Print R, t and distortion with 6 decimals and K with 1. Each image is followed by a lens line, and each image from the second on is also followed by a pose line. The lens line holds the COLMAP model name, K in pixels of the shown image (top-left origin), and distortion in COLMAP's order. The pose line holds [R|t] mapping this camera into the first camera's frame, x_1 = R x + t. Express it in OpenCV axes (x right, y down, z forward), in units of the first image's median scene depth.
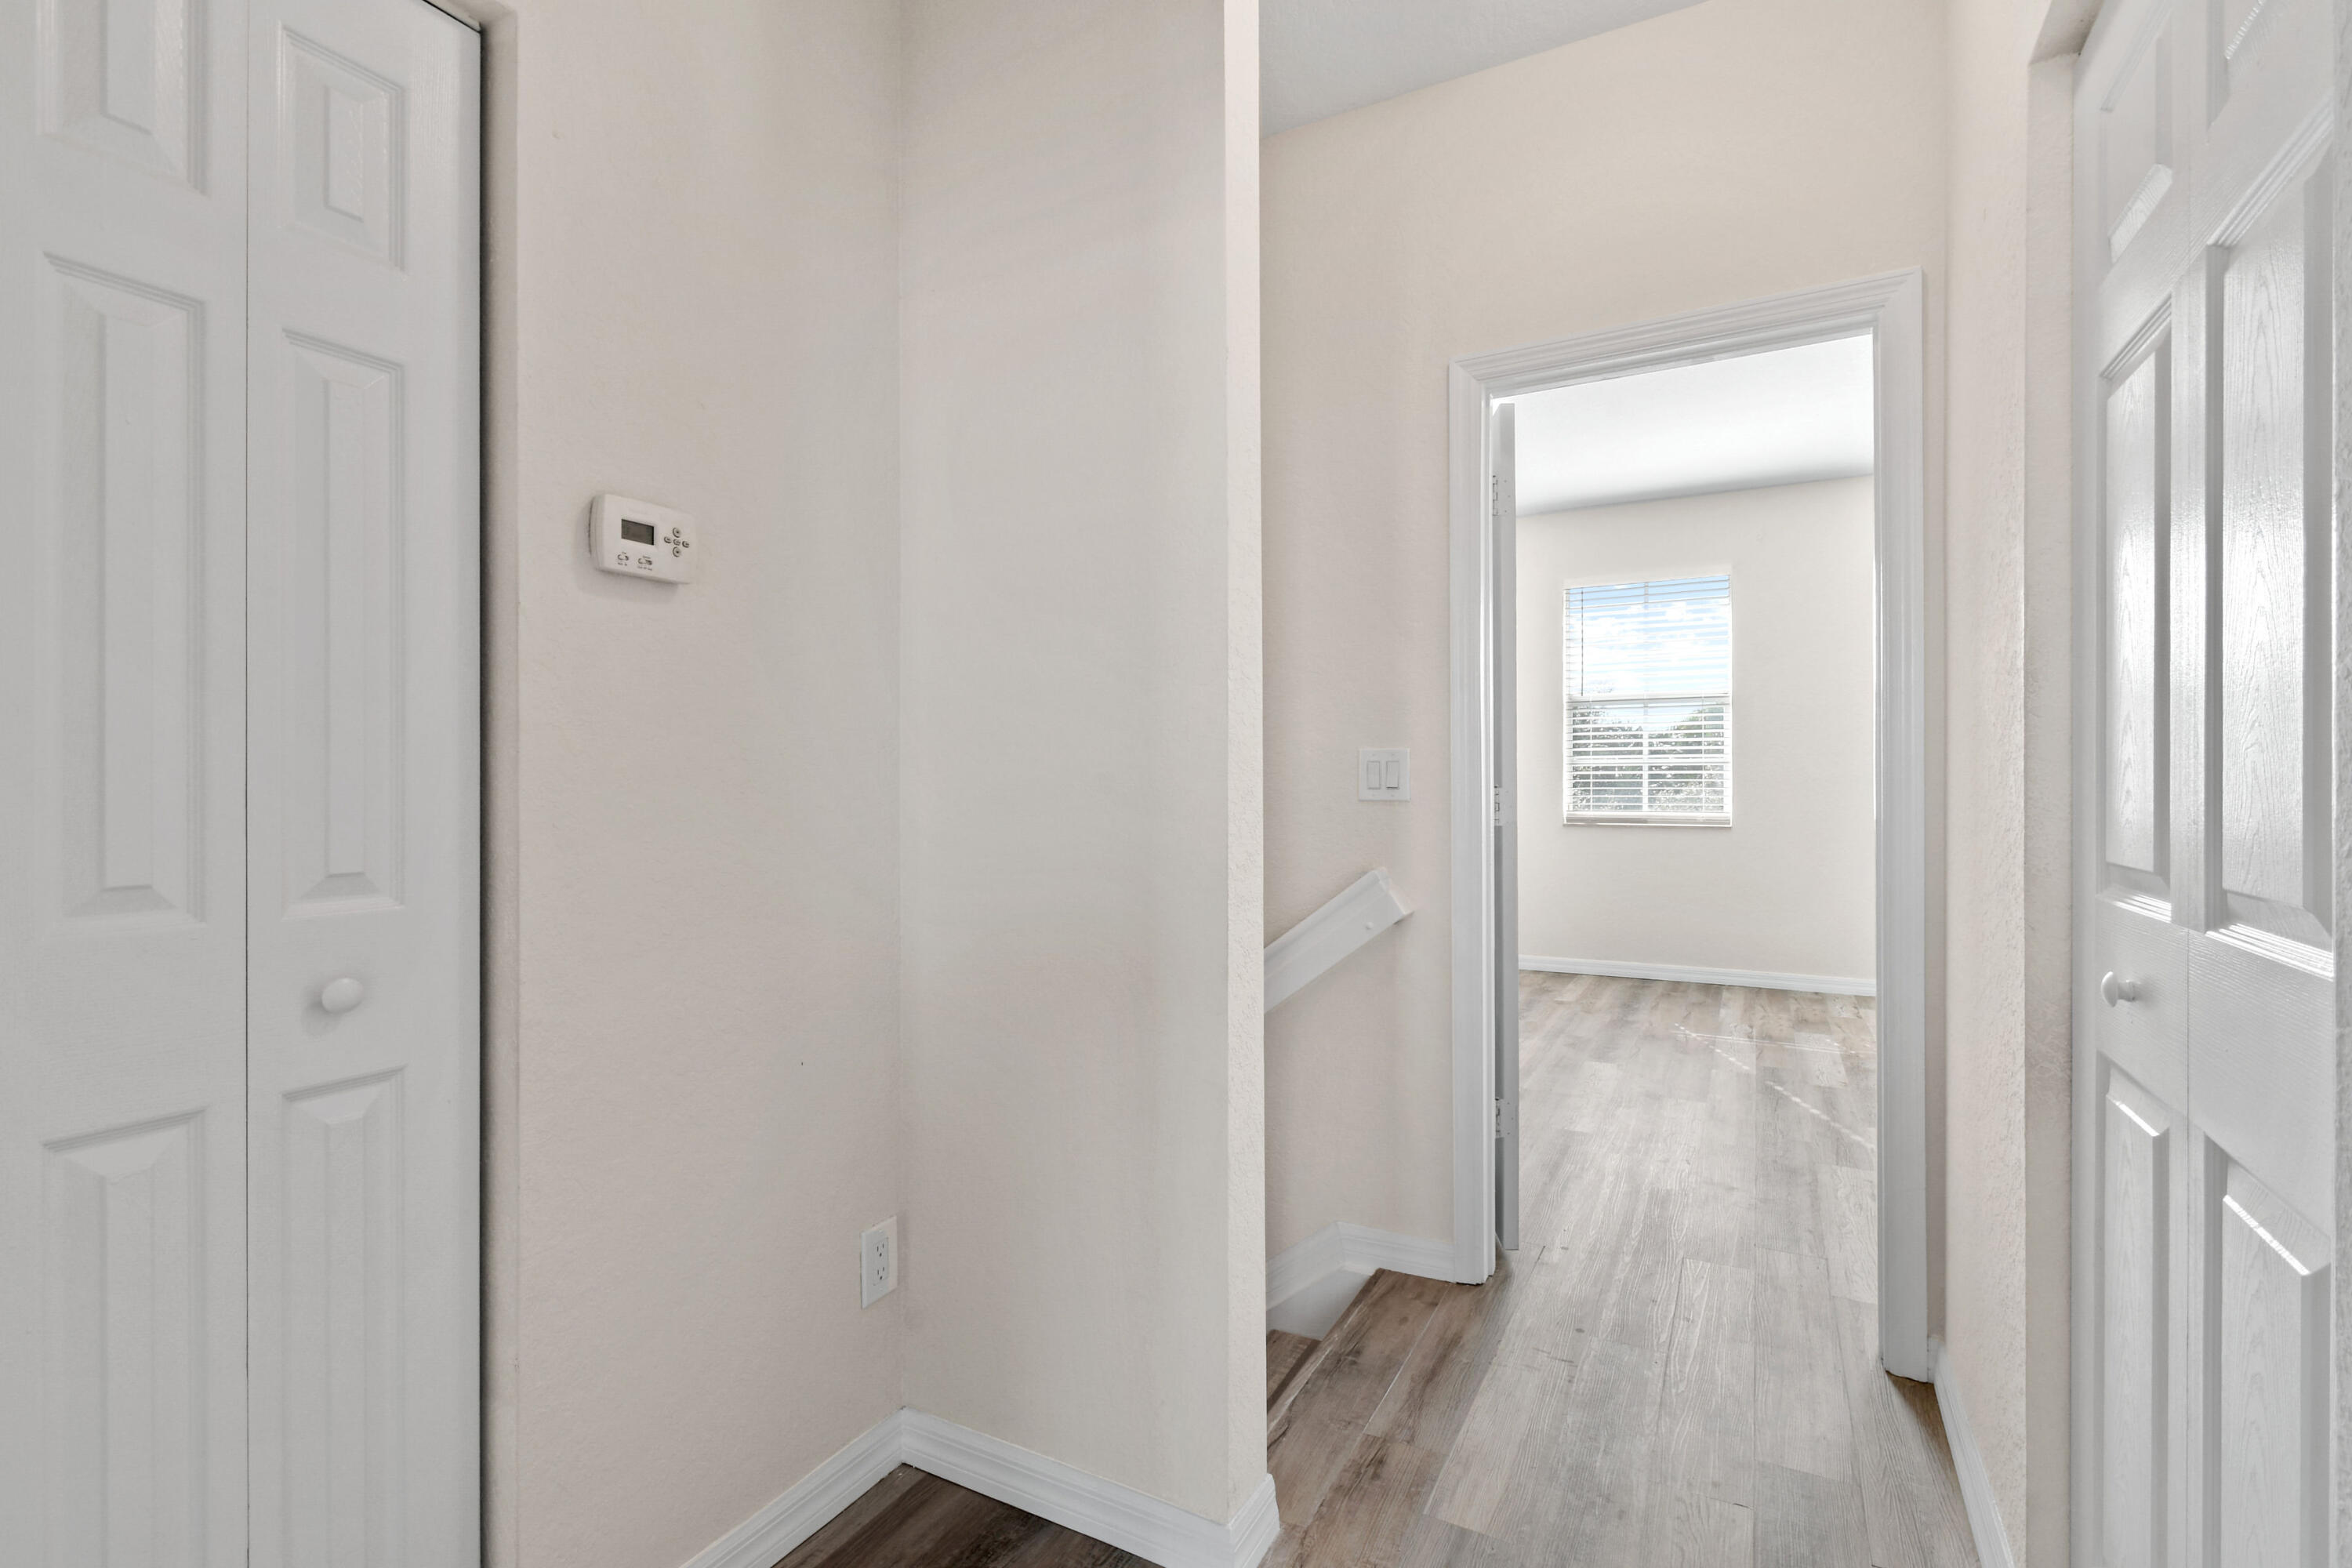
lens RADIAL K [[1083.3, 0, 1176.0], [0, 1083.3, 784.0], [0, 0, 1]] dist [-0.000975, -0.000303]
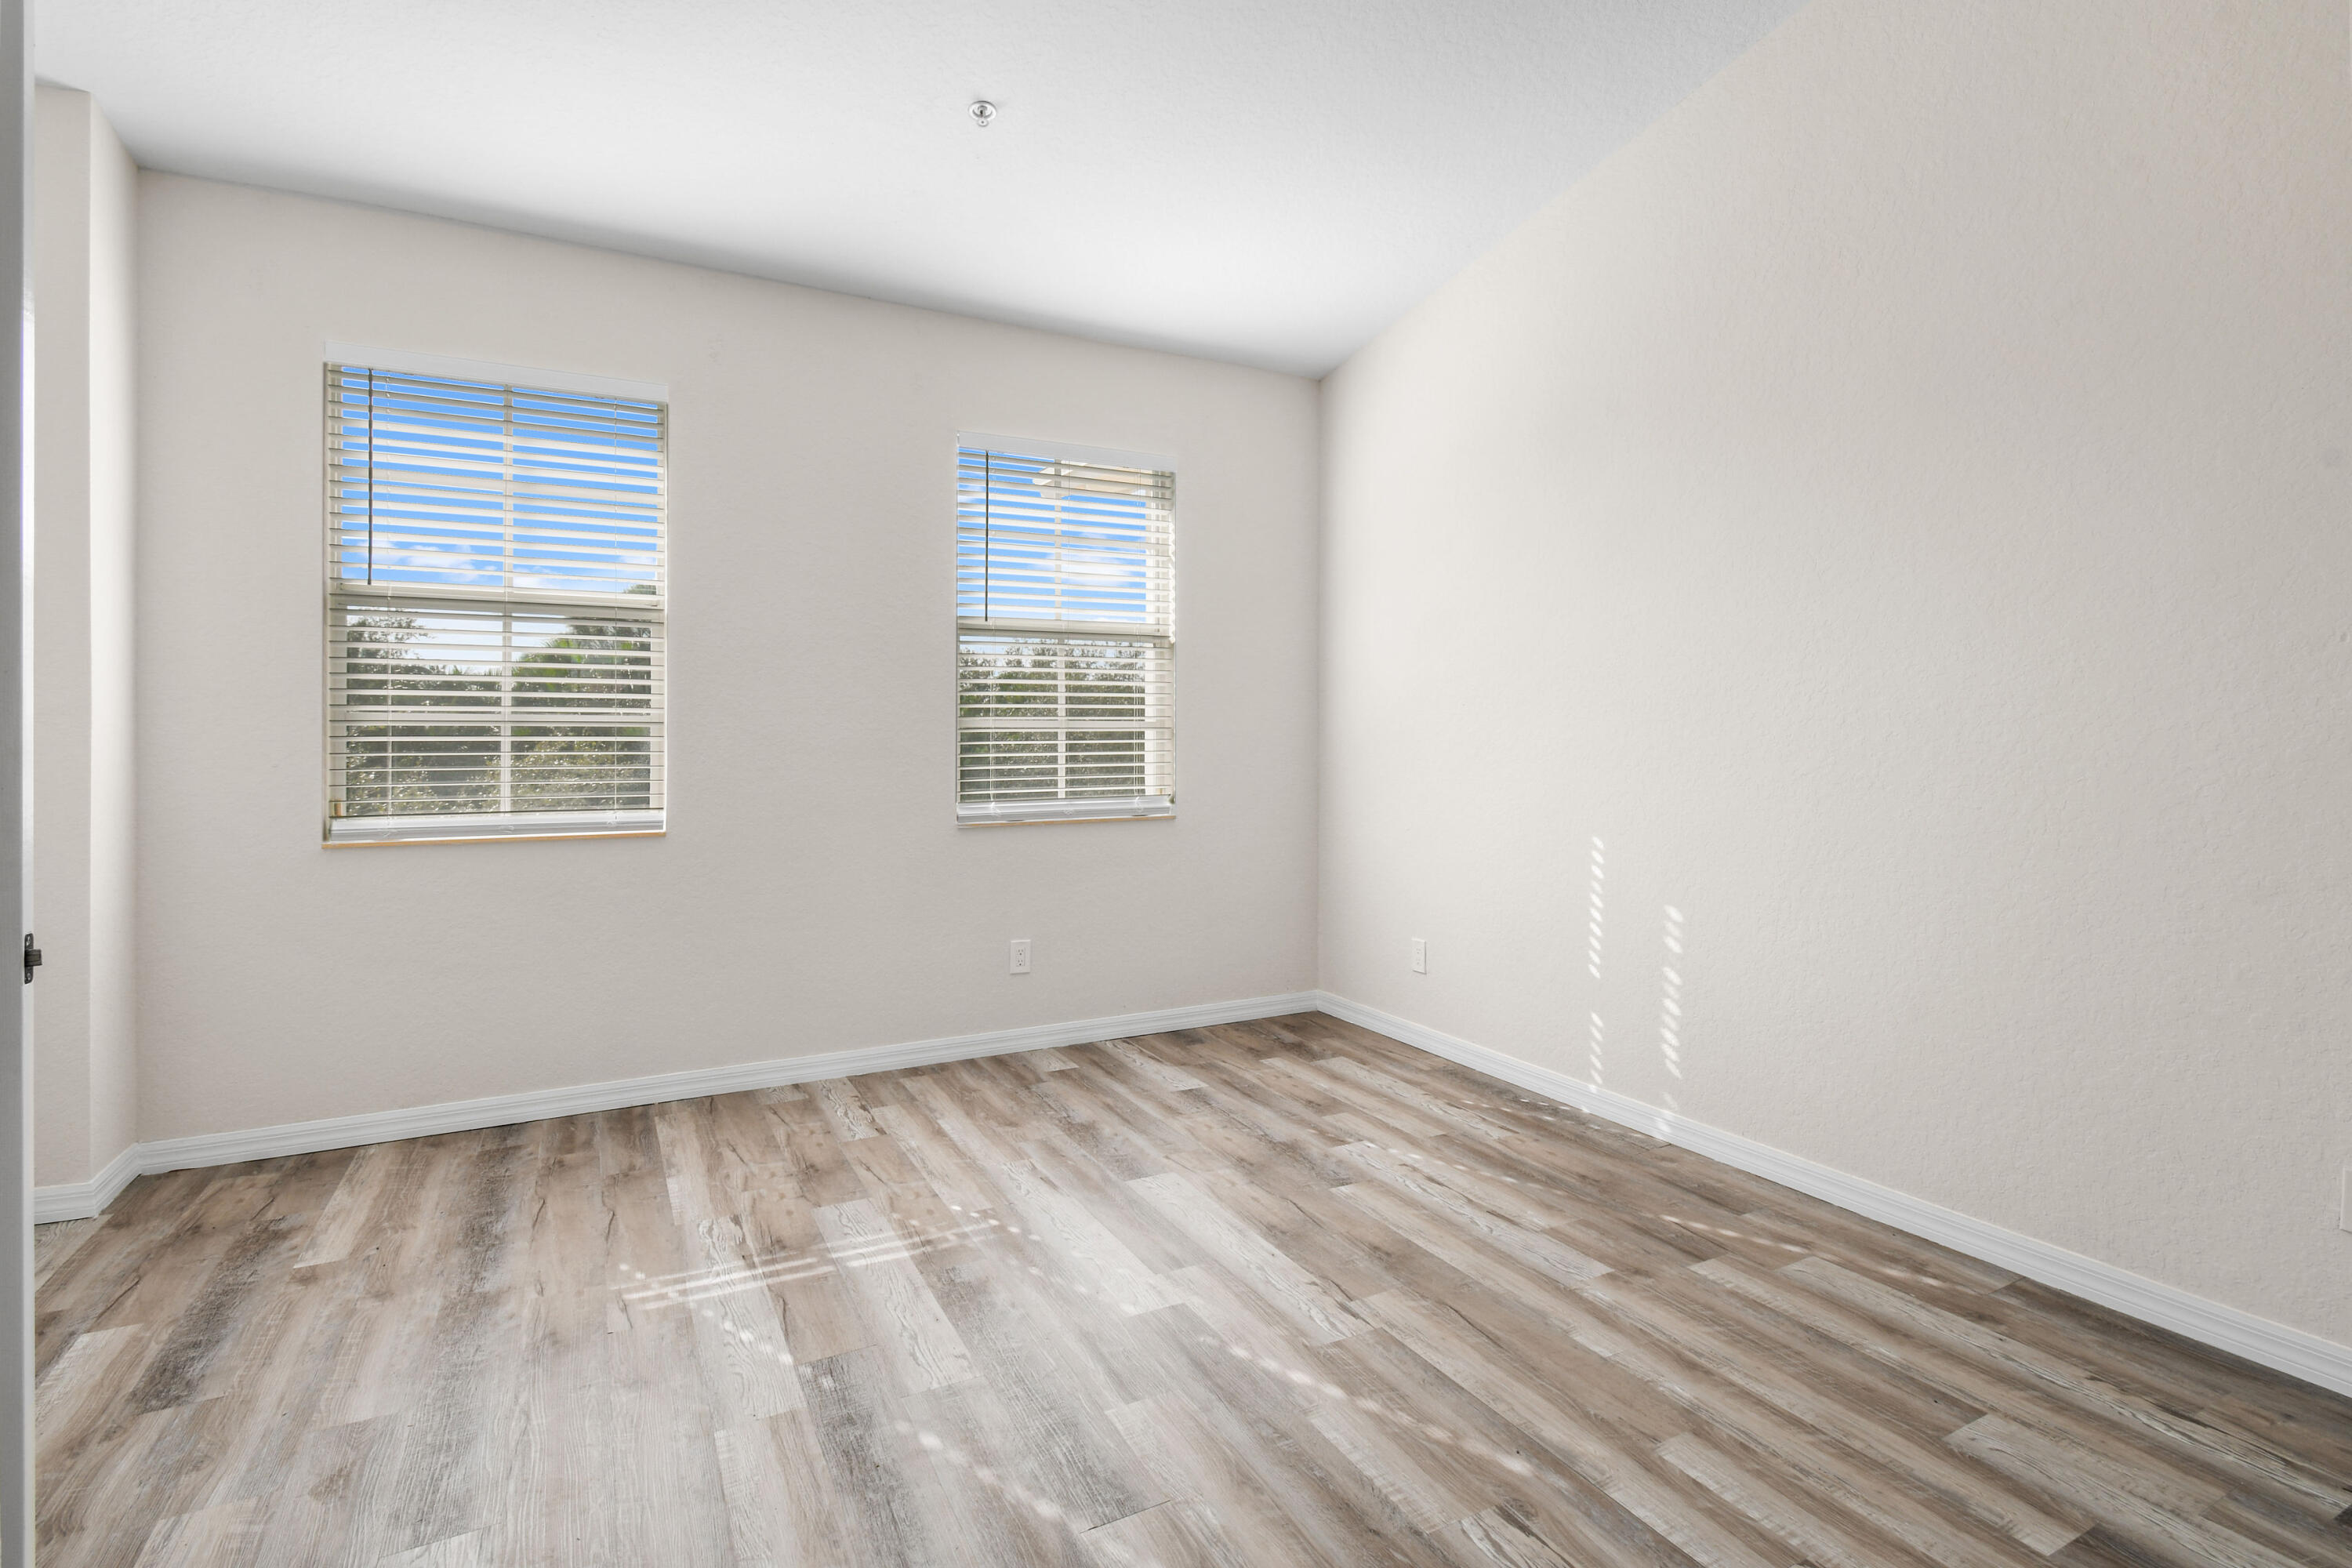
lens RADIAL K [[1108.2, 0, 1176.2], [0, 1108.2, 732.7], [0, 0, 1]] dist [0.000551, -0.000607]
pose [[0.552270, 0.004391, 0.833654, 0.165802], [0.006128, 0.999938, -0.009326, -0.007174], [-0.833643, 0.010259, 0.552209, 0.438032]]
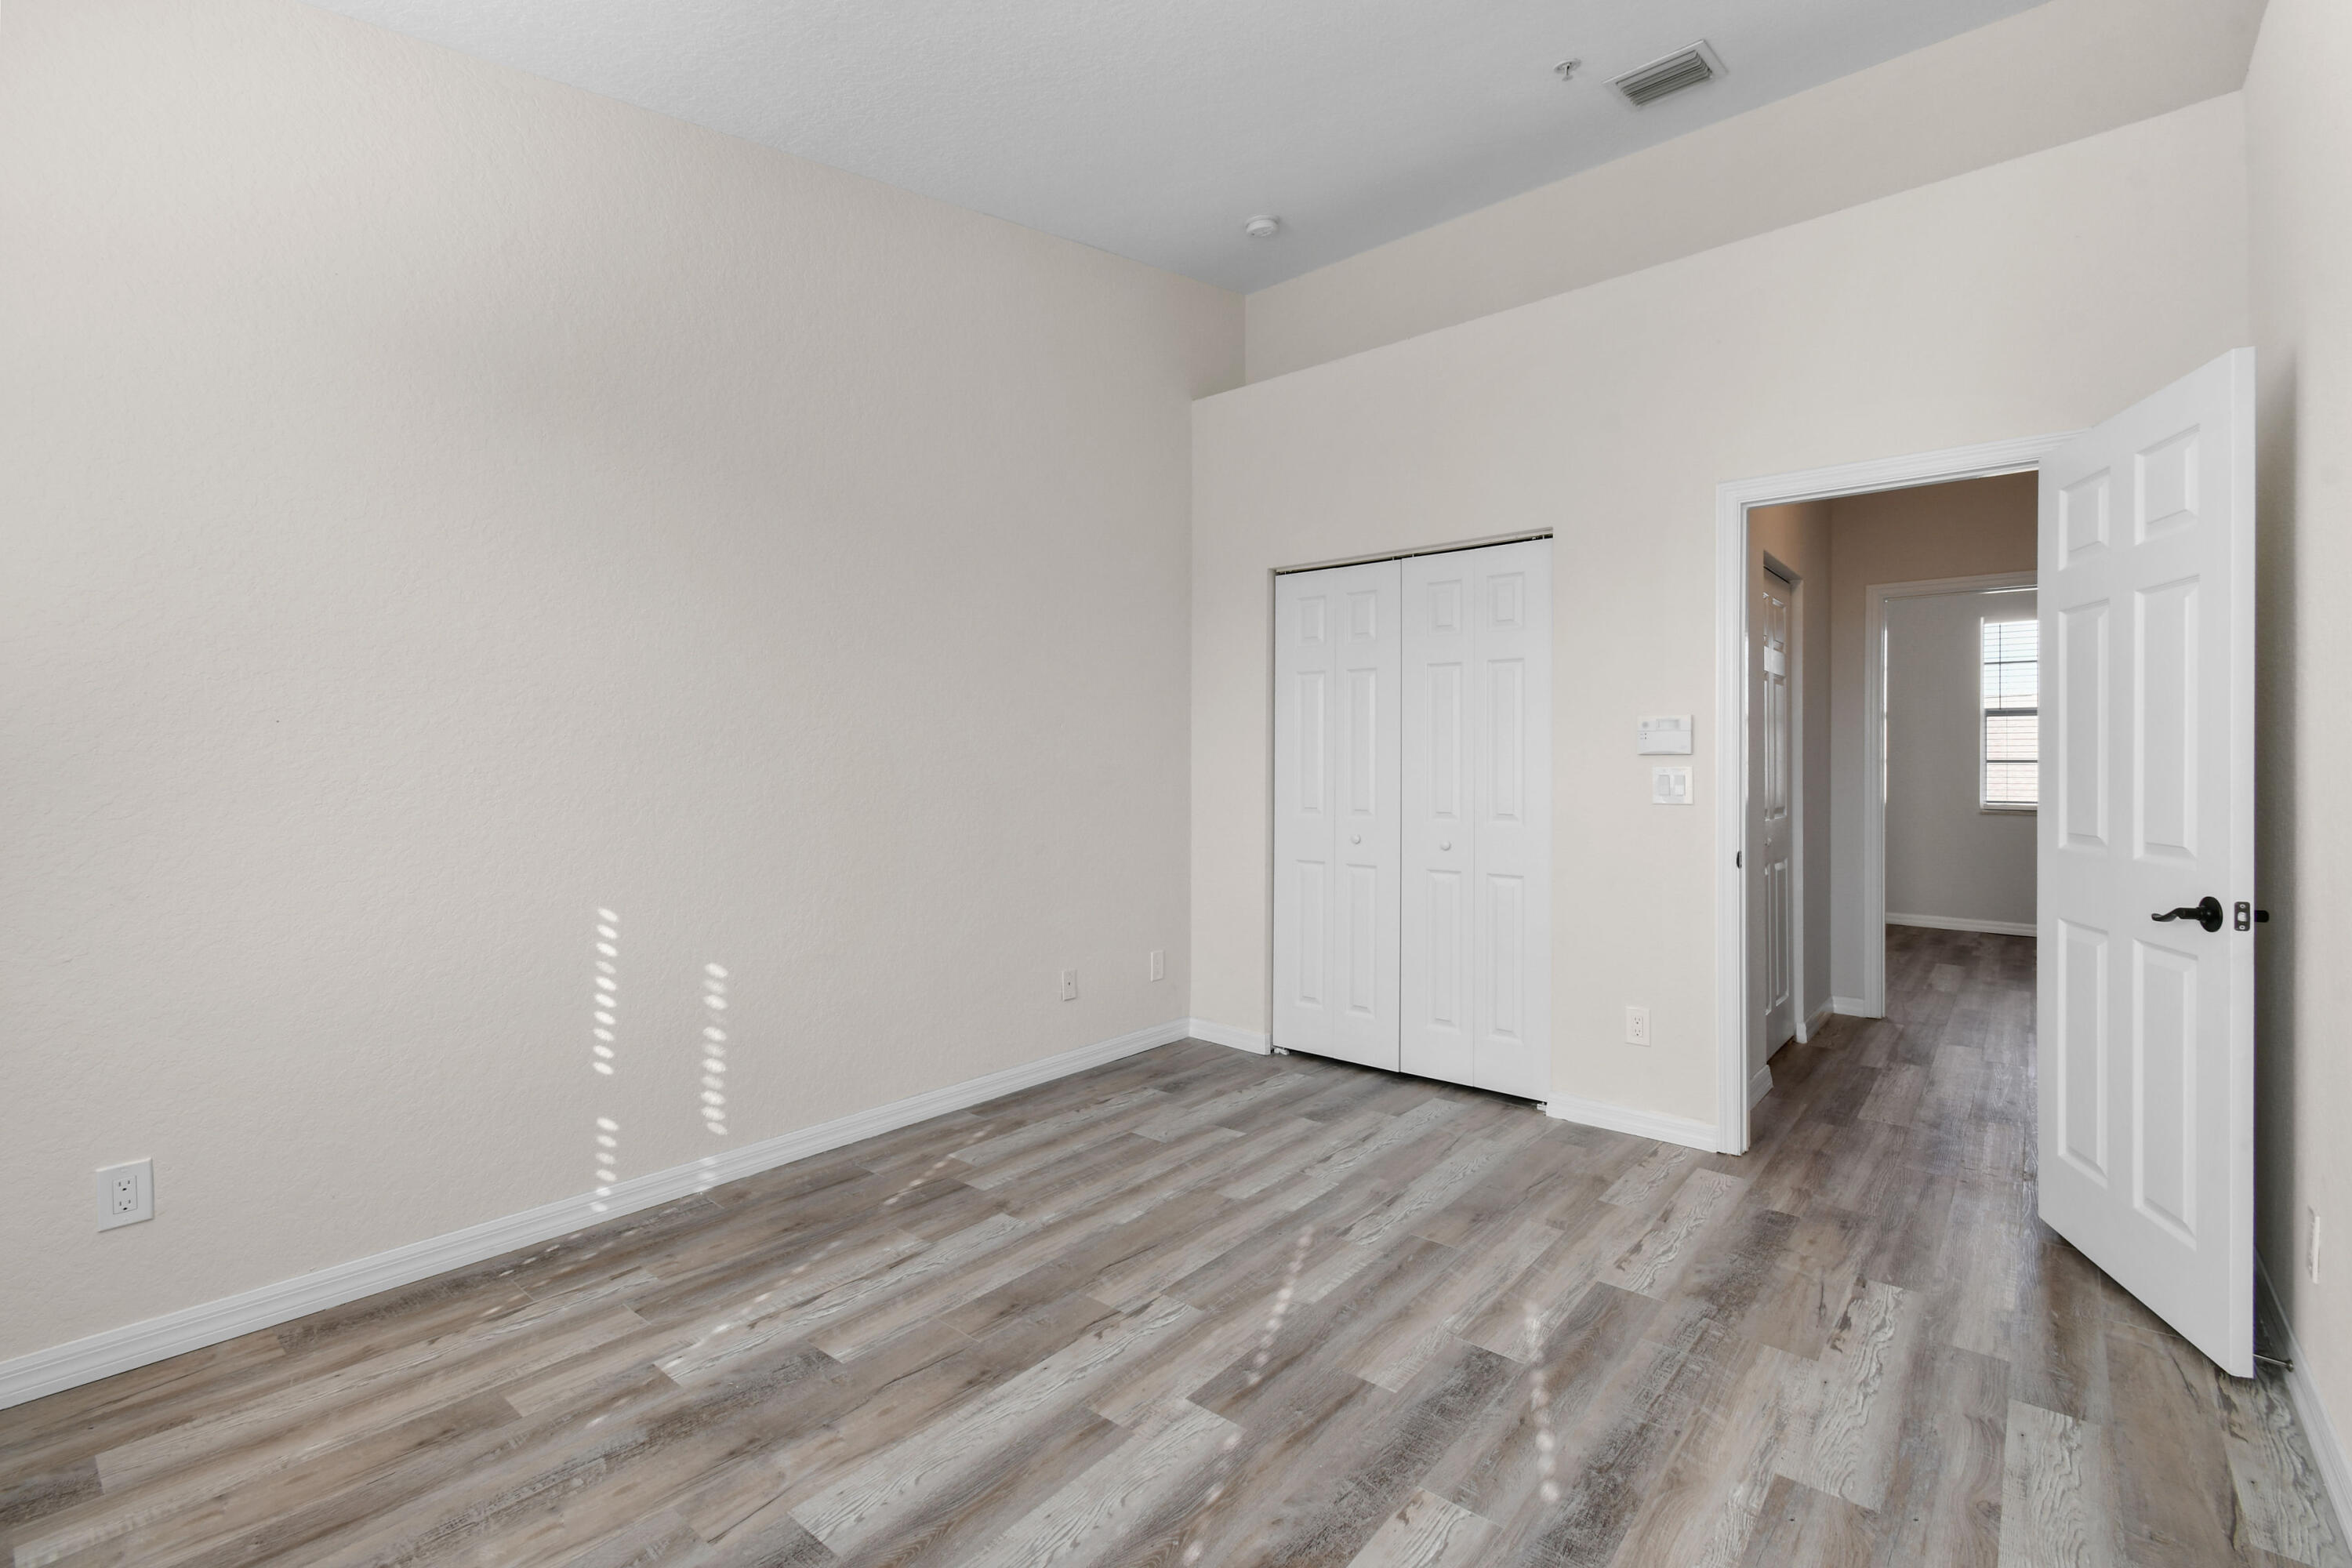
lens RADIAL K [[1055.6, 0, 1194.4], [0, 1055.6, 746.5], [0, 0, 1]] dist [-0.000683, -0.001066]
pose [[-0.983467, 0.005213, 0.181010, 0.437147], [0.003547, 0.999948, -0.009525, -0.015416], [-0.181051, -0.008726, -0.983435, 1.003591]]
